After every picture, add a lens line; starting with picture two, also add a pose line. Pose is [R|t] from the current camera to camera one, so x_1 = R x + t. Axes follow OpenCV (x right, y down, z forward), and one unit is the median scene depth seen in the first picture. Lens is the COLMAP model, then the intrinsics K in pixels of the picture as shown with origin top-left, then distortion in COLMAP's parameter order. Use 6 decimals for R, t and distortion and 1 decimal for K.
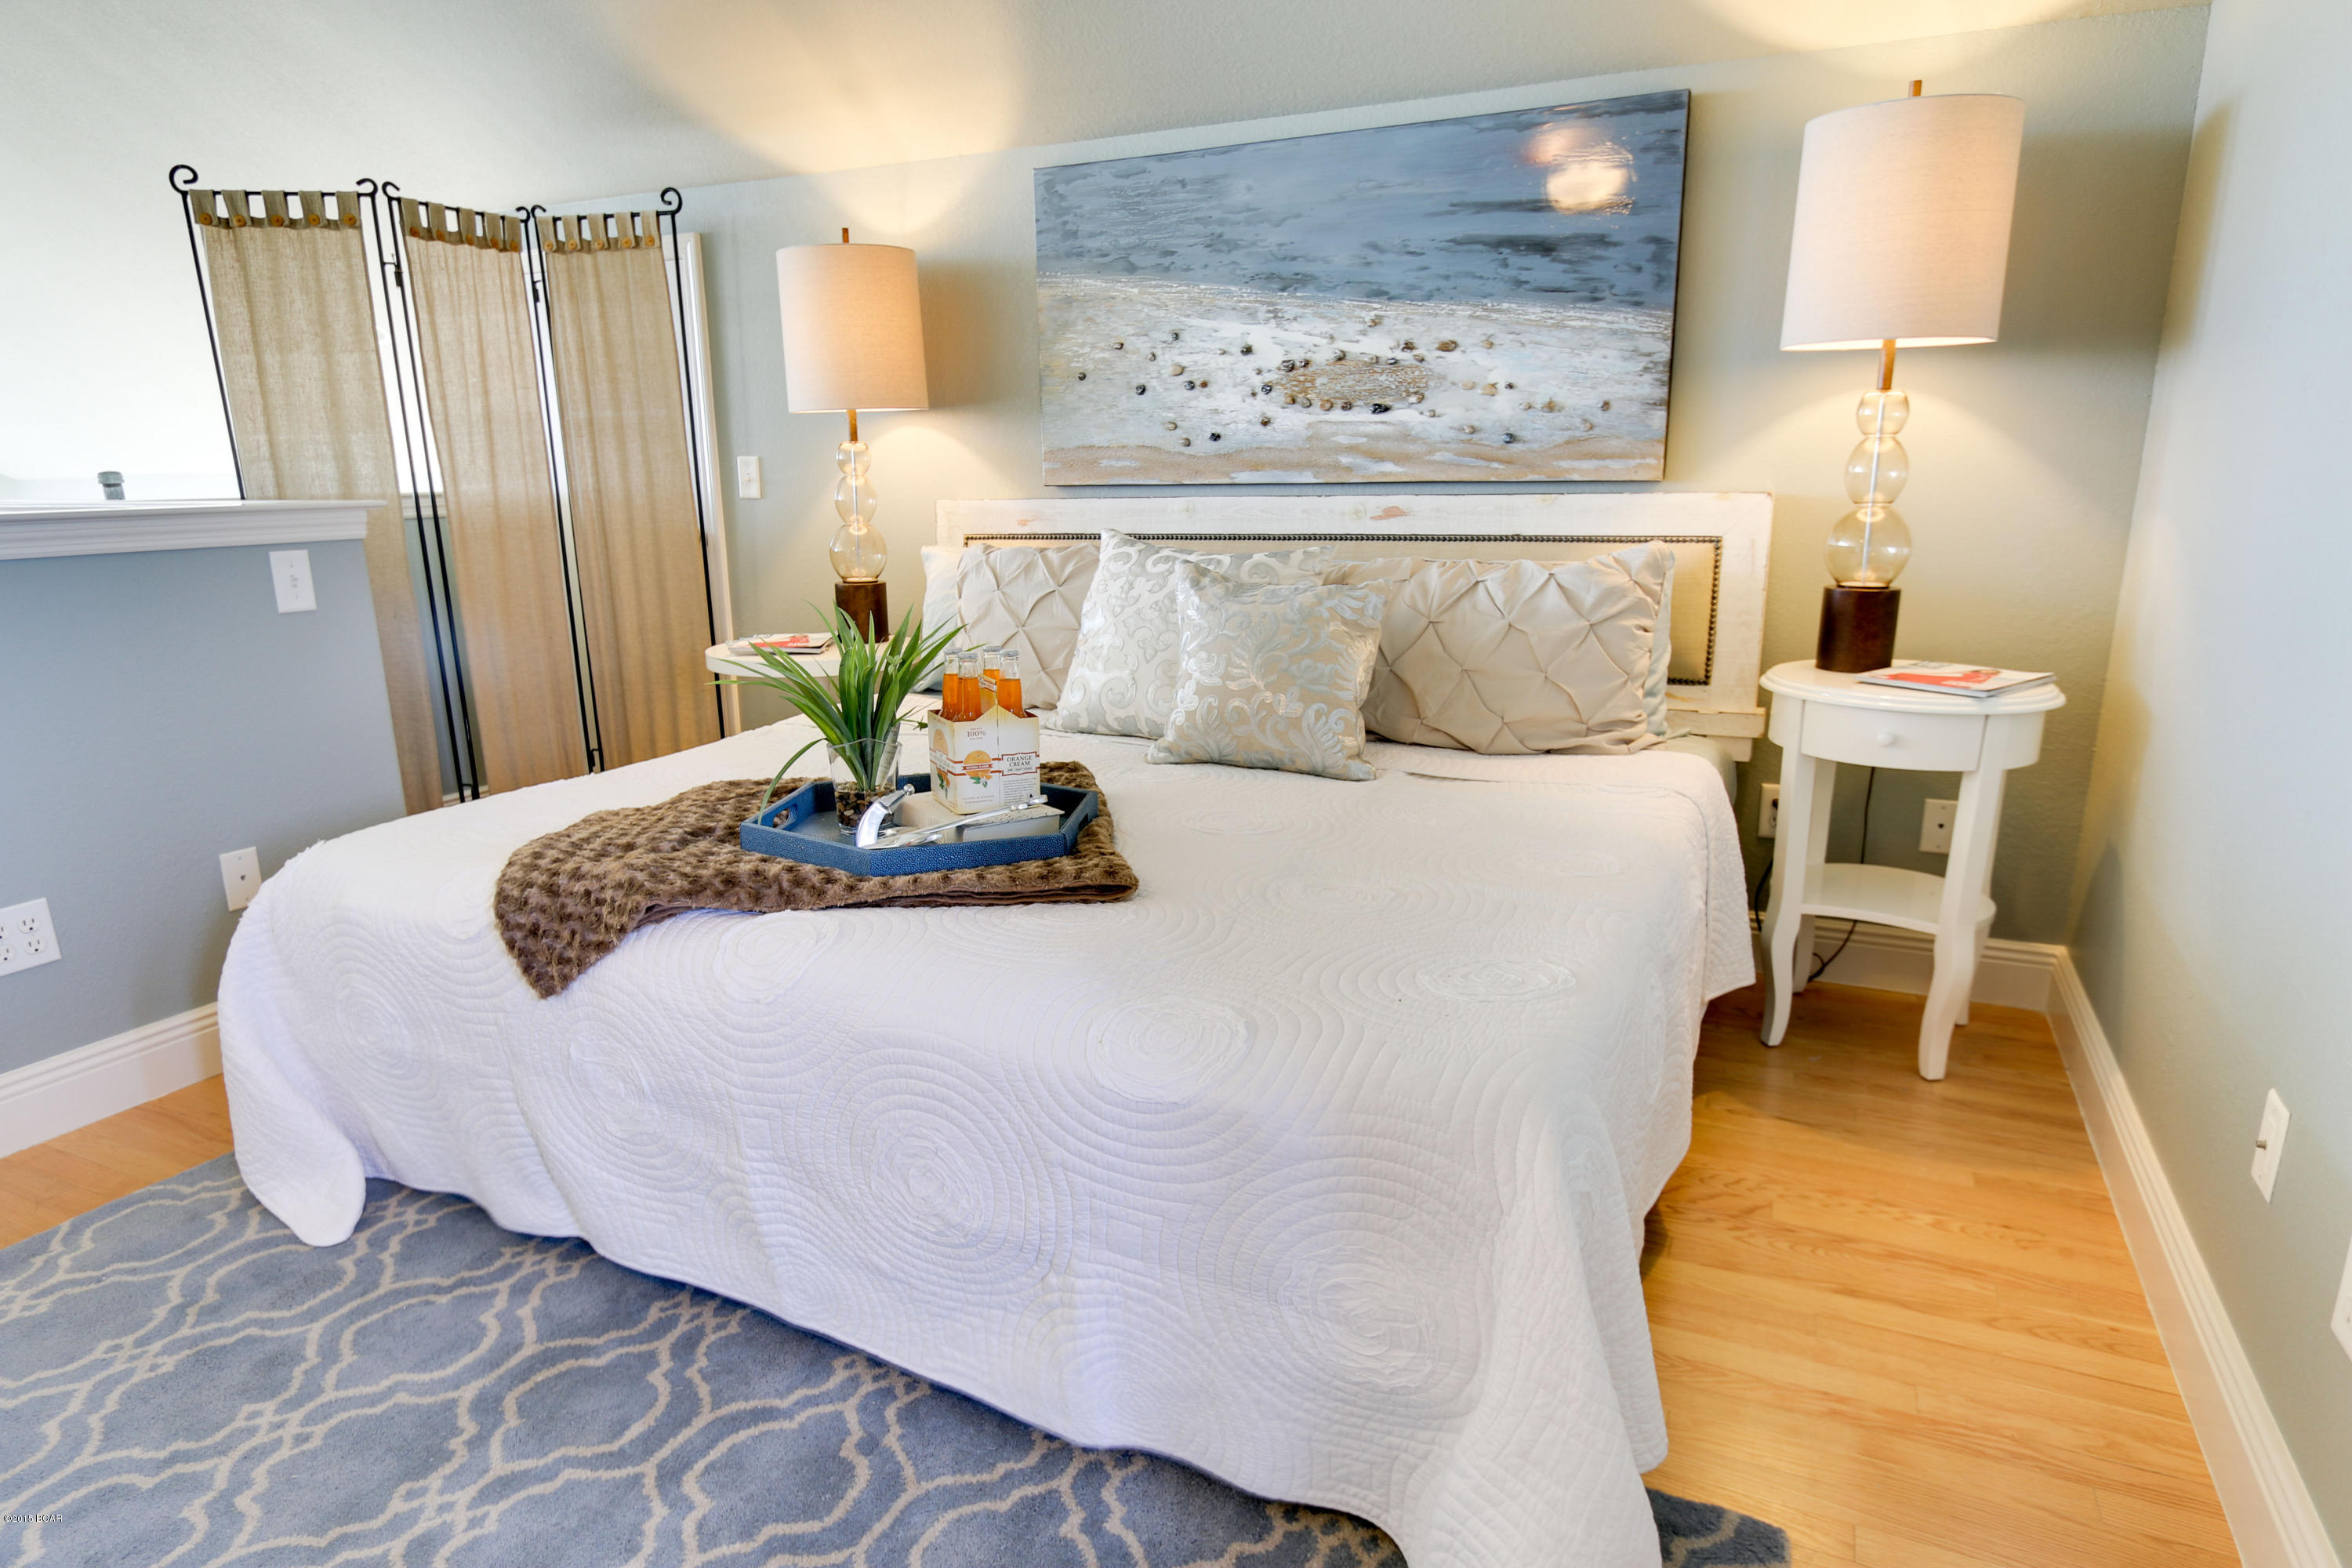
lens RADIAL K [[1369.6, 0, 1175.8], [0, 1369.6, 788.5], [0, 0, 1]] dist [-0.007969, -0.000558]
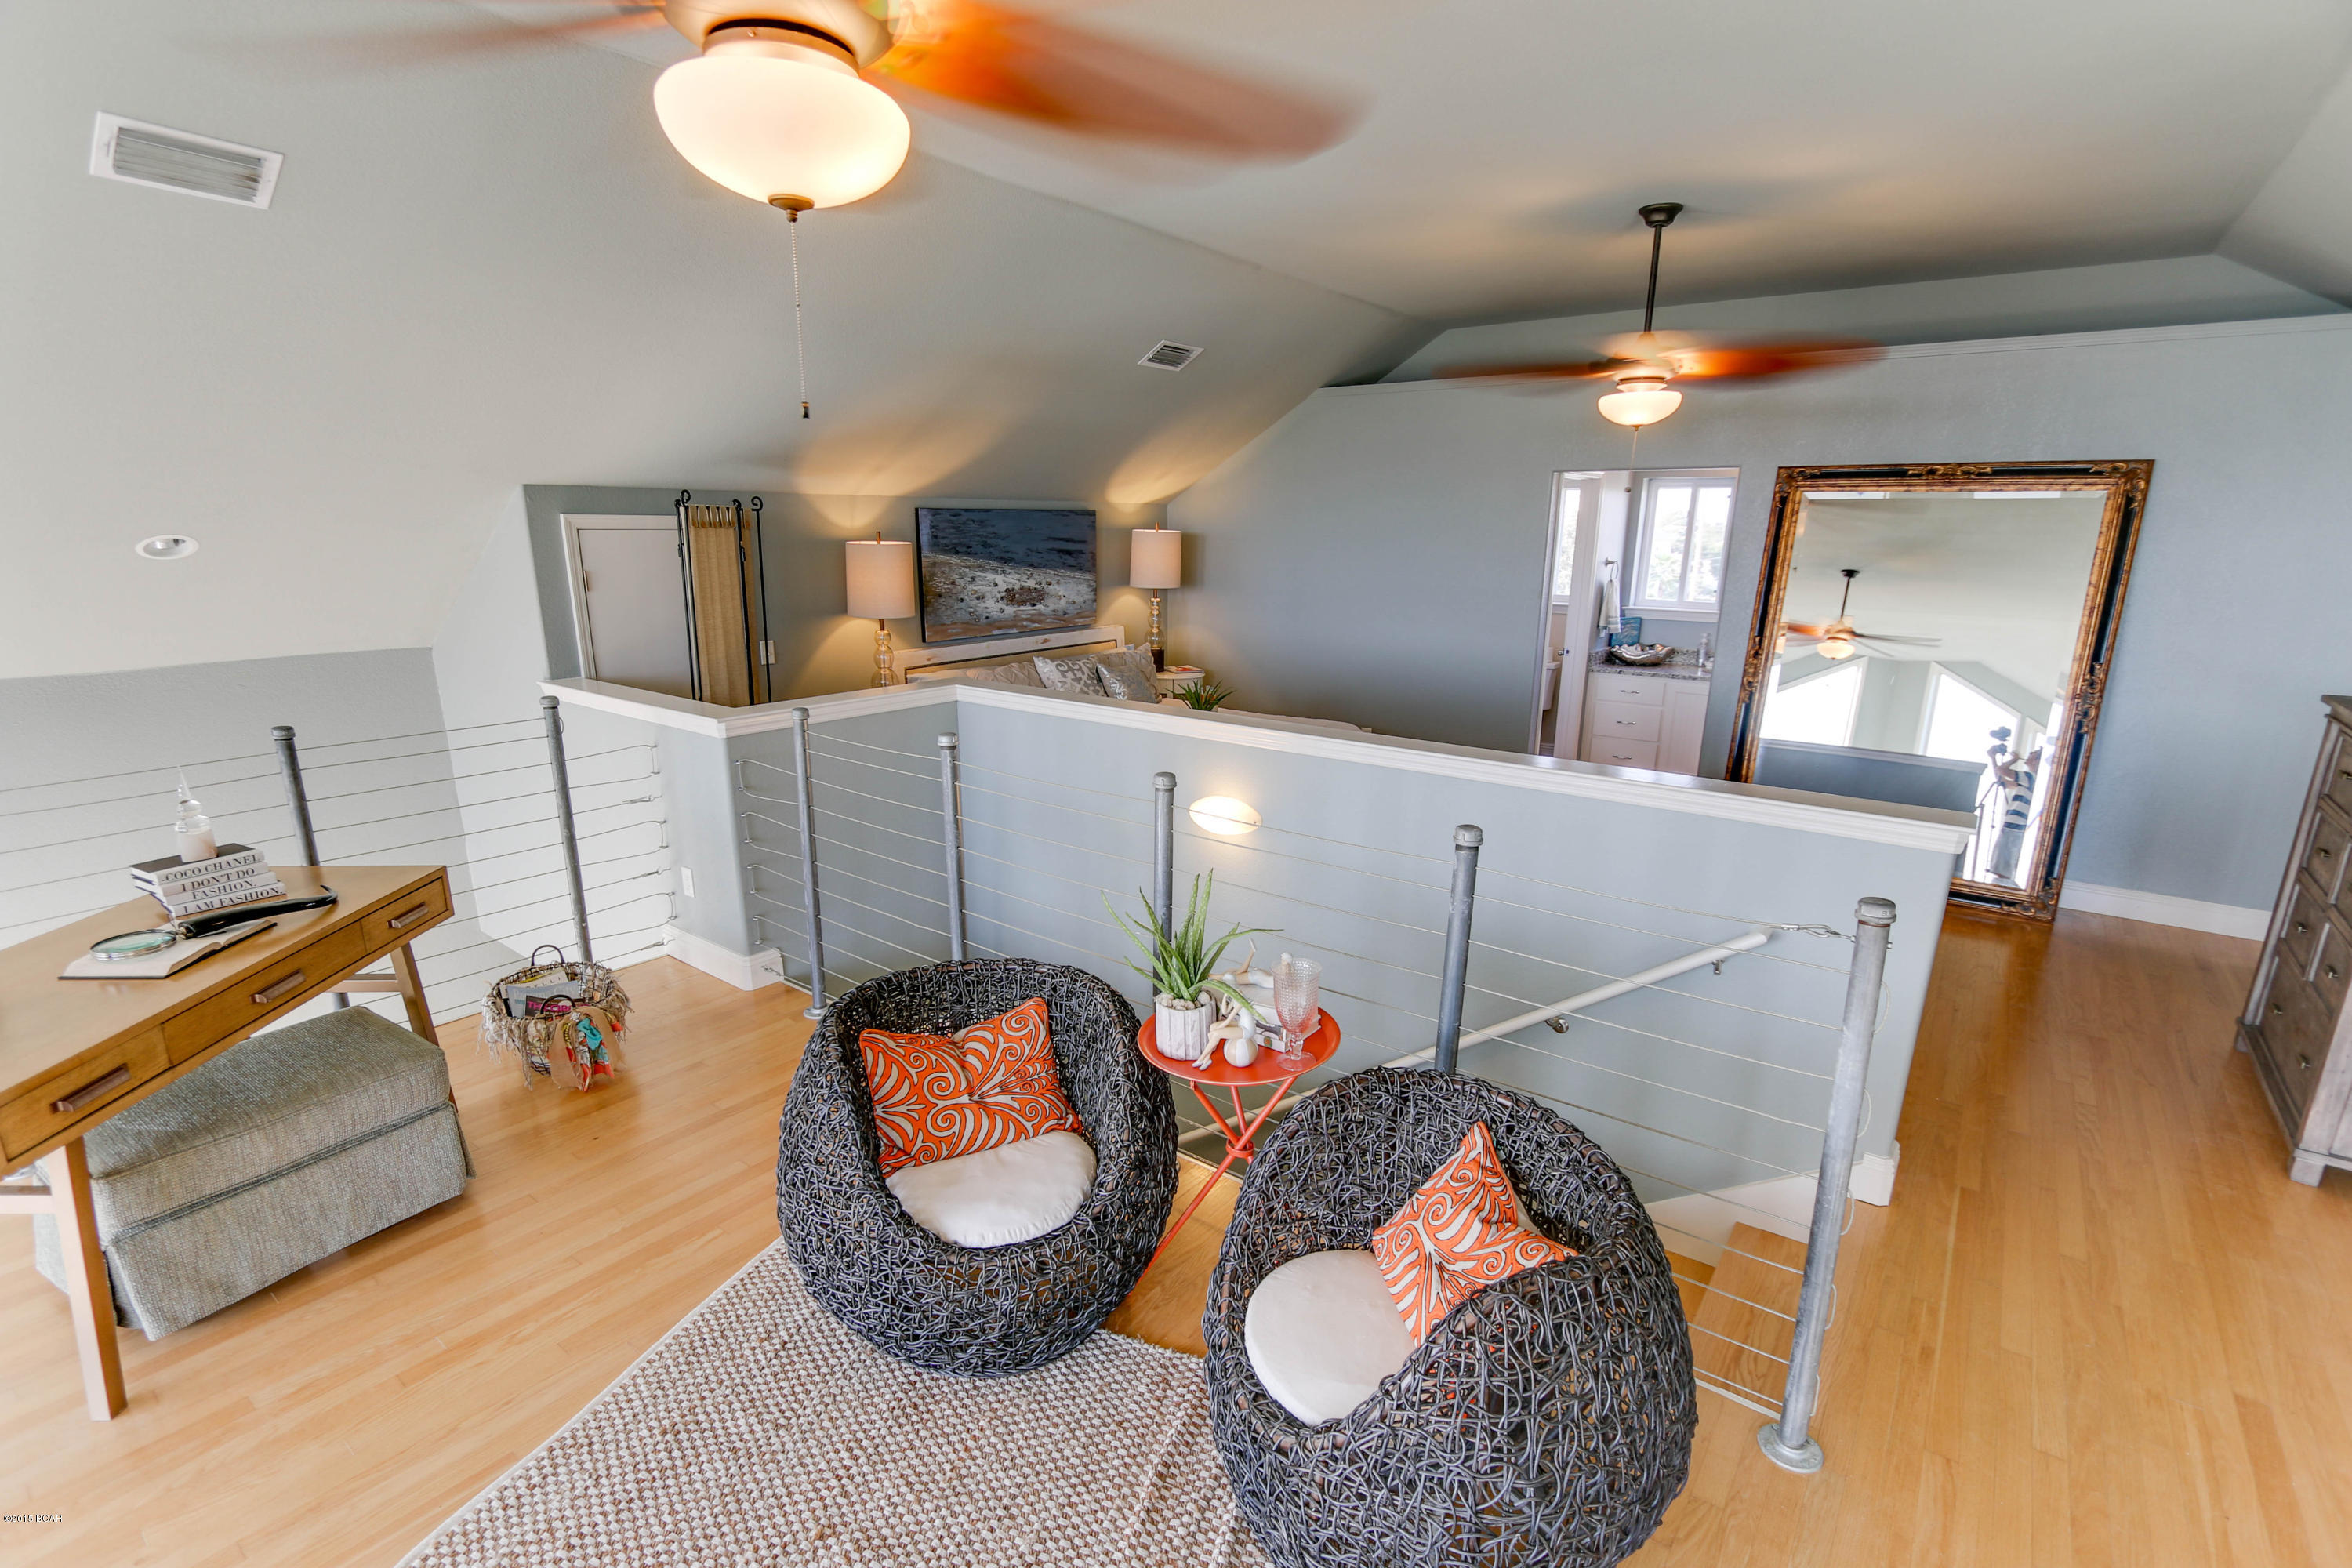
lens RADIAL K [[1073.6, 0, 1173.7], [0, 1073.6, 792.2], [0, 0, 1]] dist [-0.016620, 0.001361]
pose [[0.209428, -0.222705, 0.952125, -1.997019], [0.221147, 0.959276, 0.175734, -0.233008], [-0.952488, 0.173756, 0.250150, 0.237484]]
